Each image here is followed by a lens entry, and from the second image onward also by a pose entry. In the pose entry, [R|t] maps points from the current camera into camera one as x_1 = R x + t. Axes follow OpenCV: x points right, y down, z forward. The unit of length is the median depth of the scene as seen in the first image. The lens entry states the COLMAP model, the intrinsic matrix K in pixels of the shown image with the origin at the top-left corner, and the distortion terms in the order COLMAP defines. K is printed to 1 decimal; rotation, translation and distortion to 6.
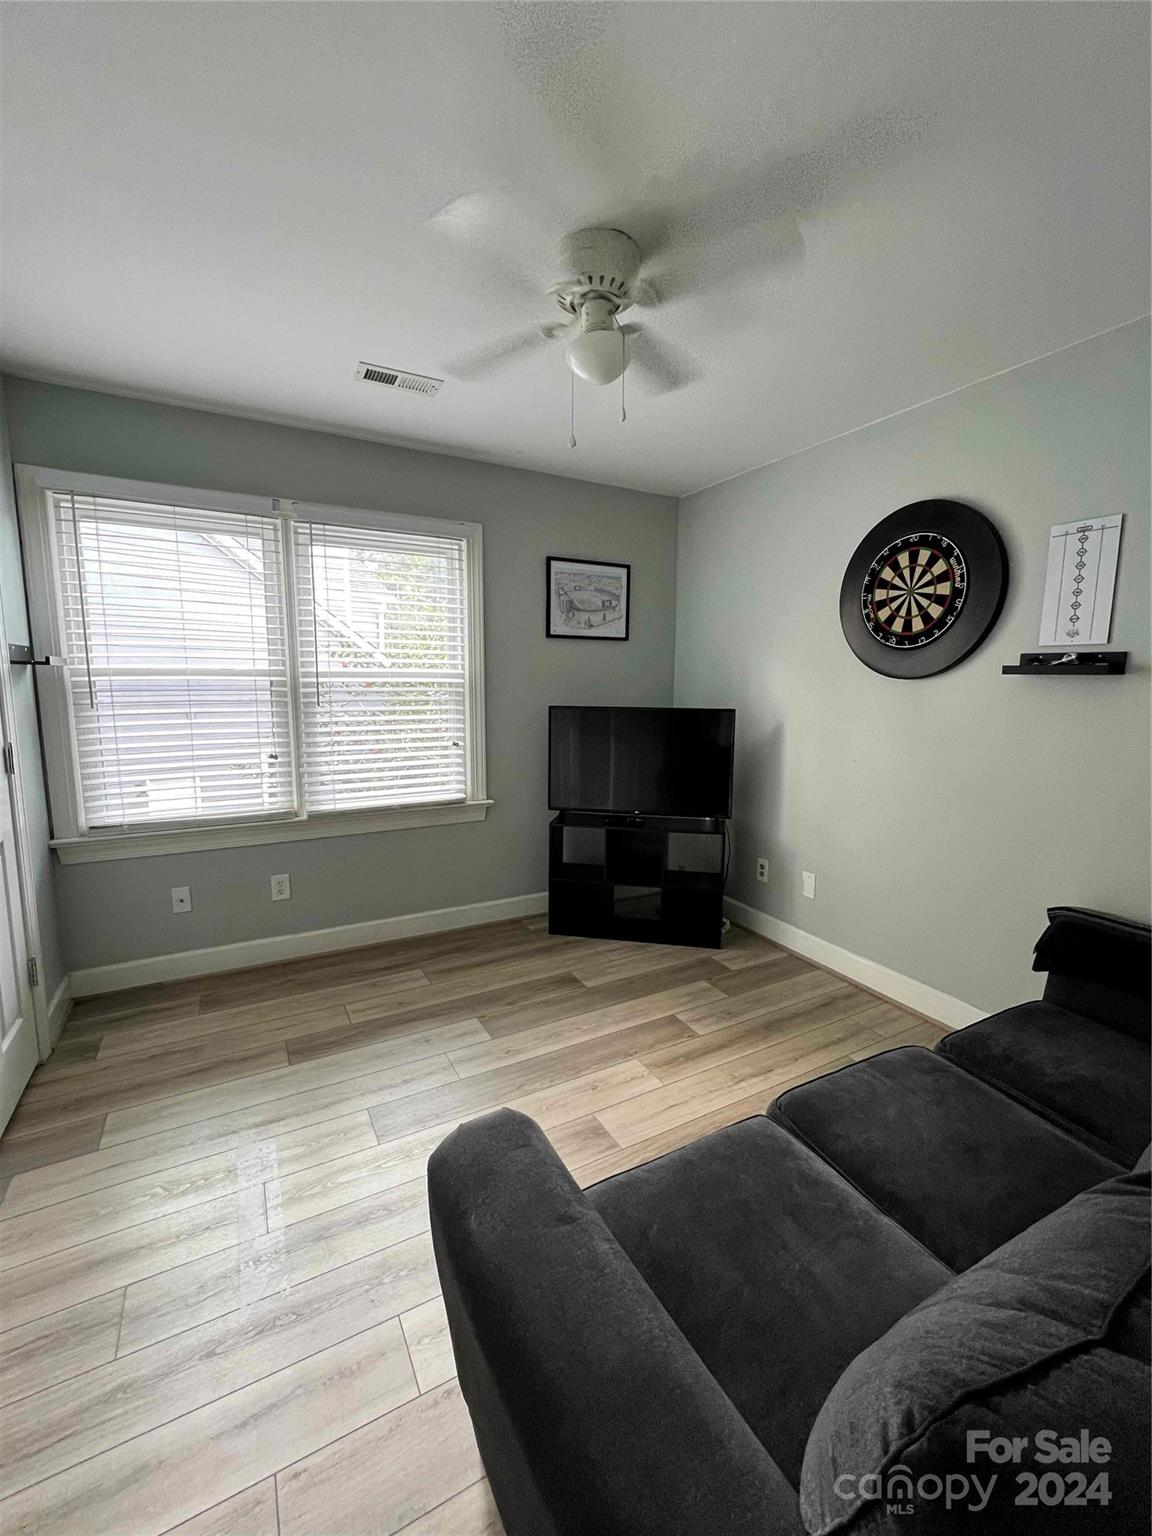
lens RADIAL K [[652.7, 0, 588.3], [0, 652.7, 768.6], [0, 0, 1]] dist [0.009936, -0.000233]
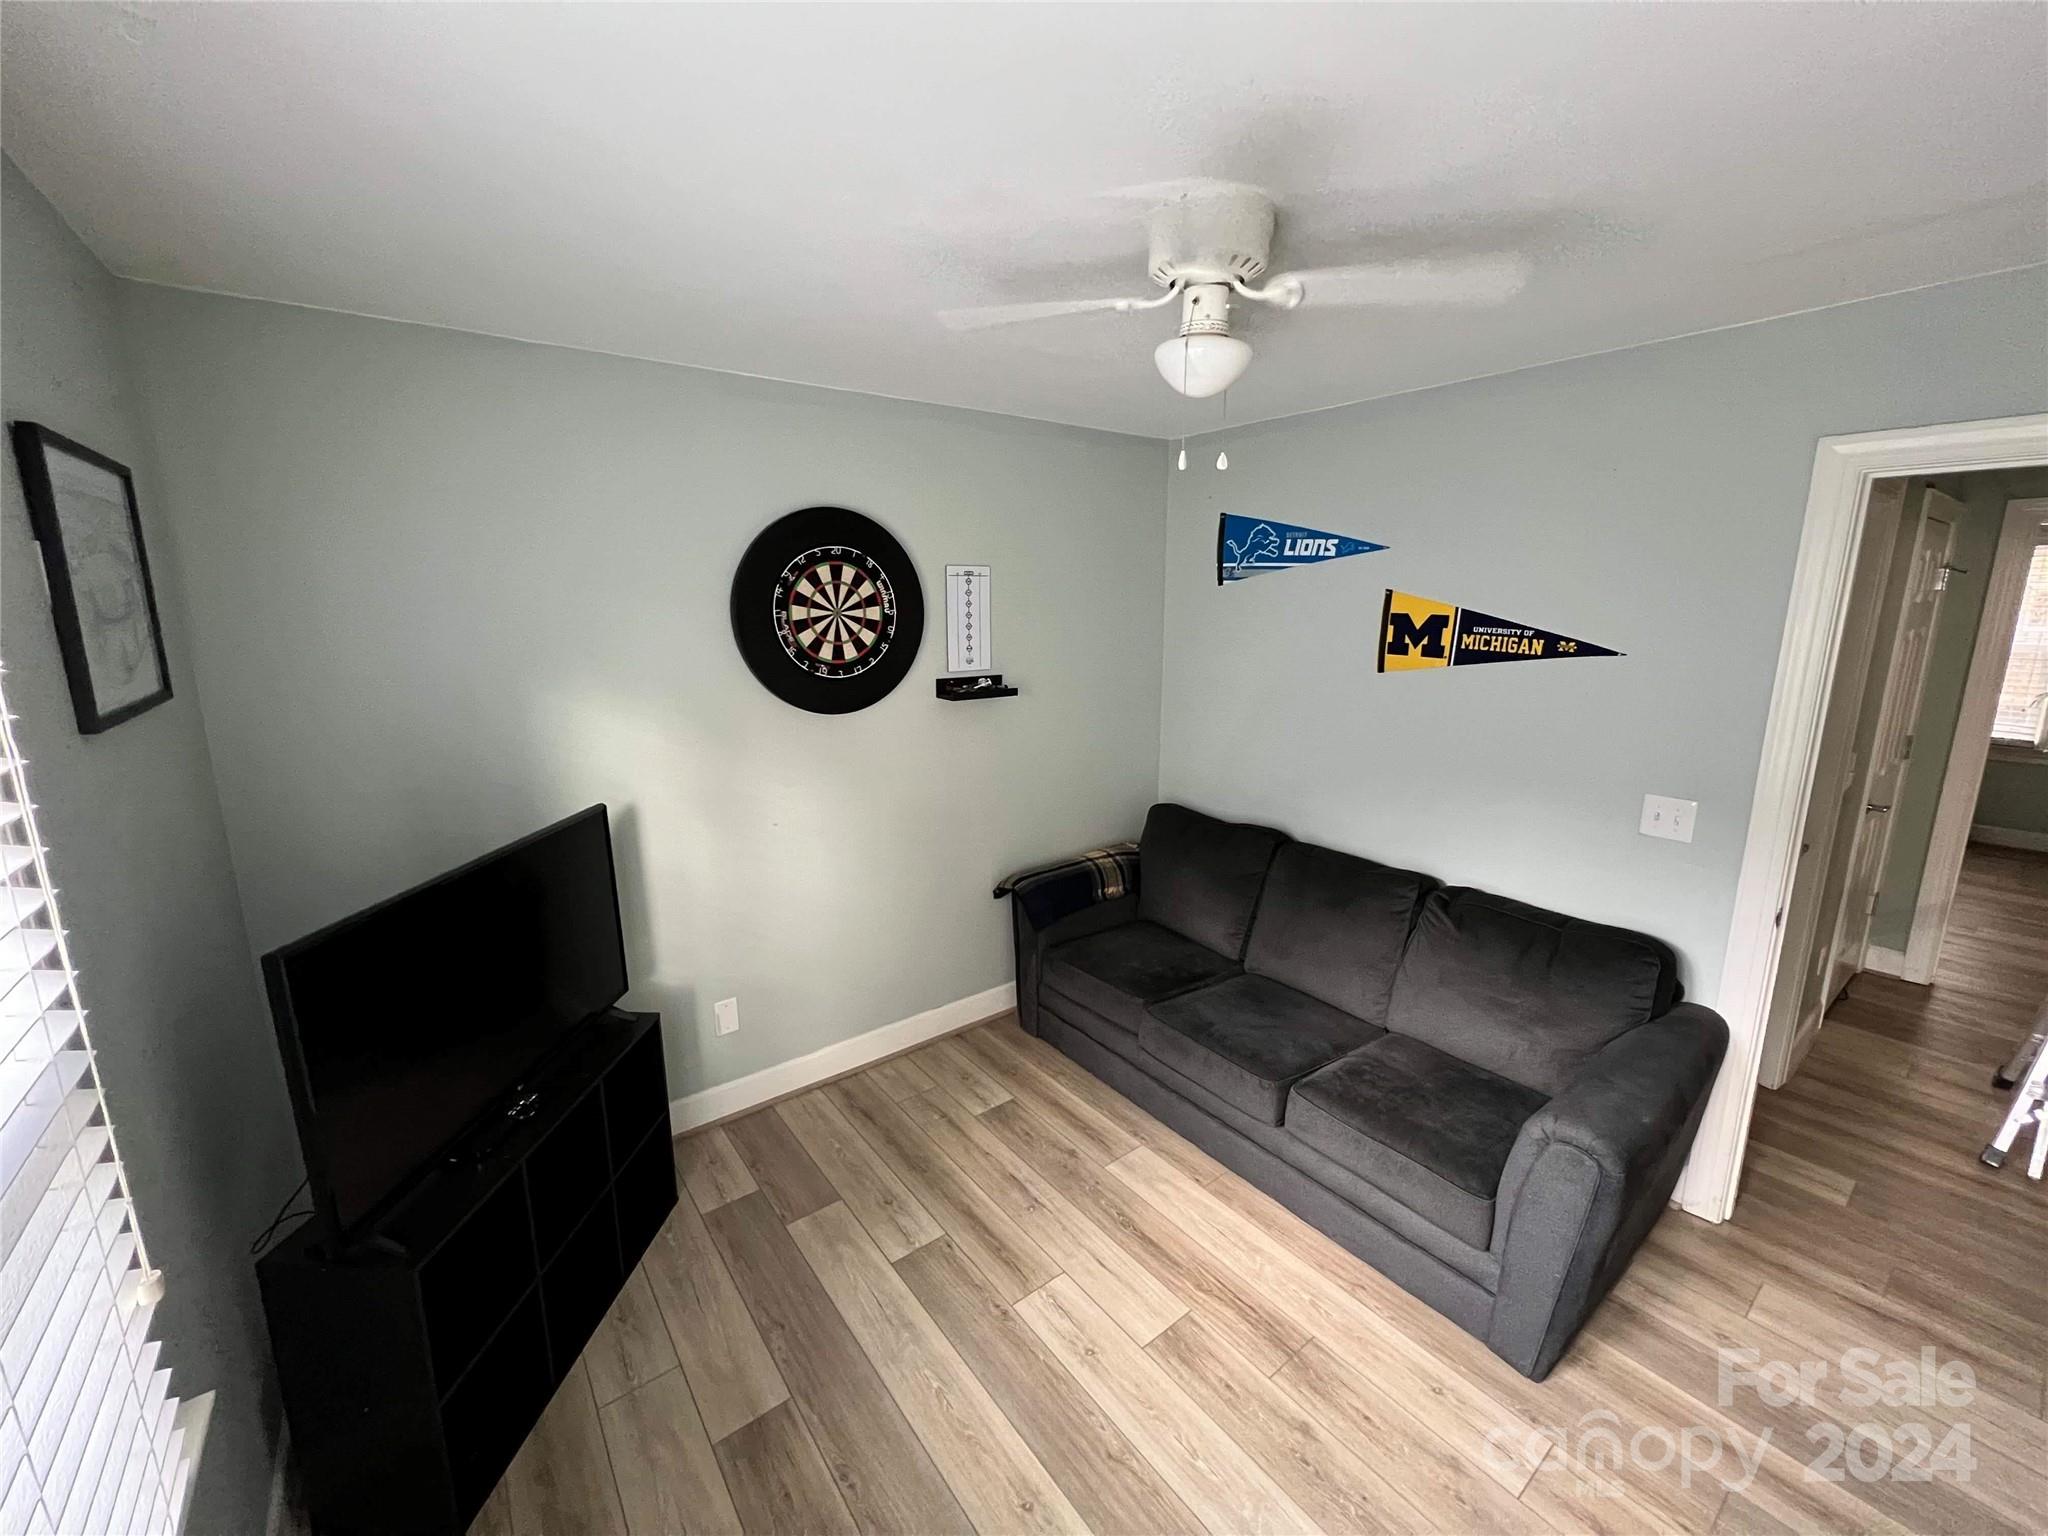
lens RADIAL K [[817.2, 0, 1017.5], [0, 817.2, 764.0], [0, 0, 1]] dist [0.000291, 0.000136]
pose [[-0.145020, -0.211908, 0.966470, -0.604874], [0.135861, 0.963279, 0.231594, -0.295957], [-0.980057, 0.164891, -0.110905, 0.923484]]
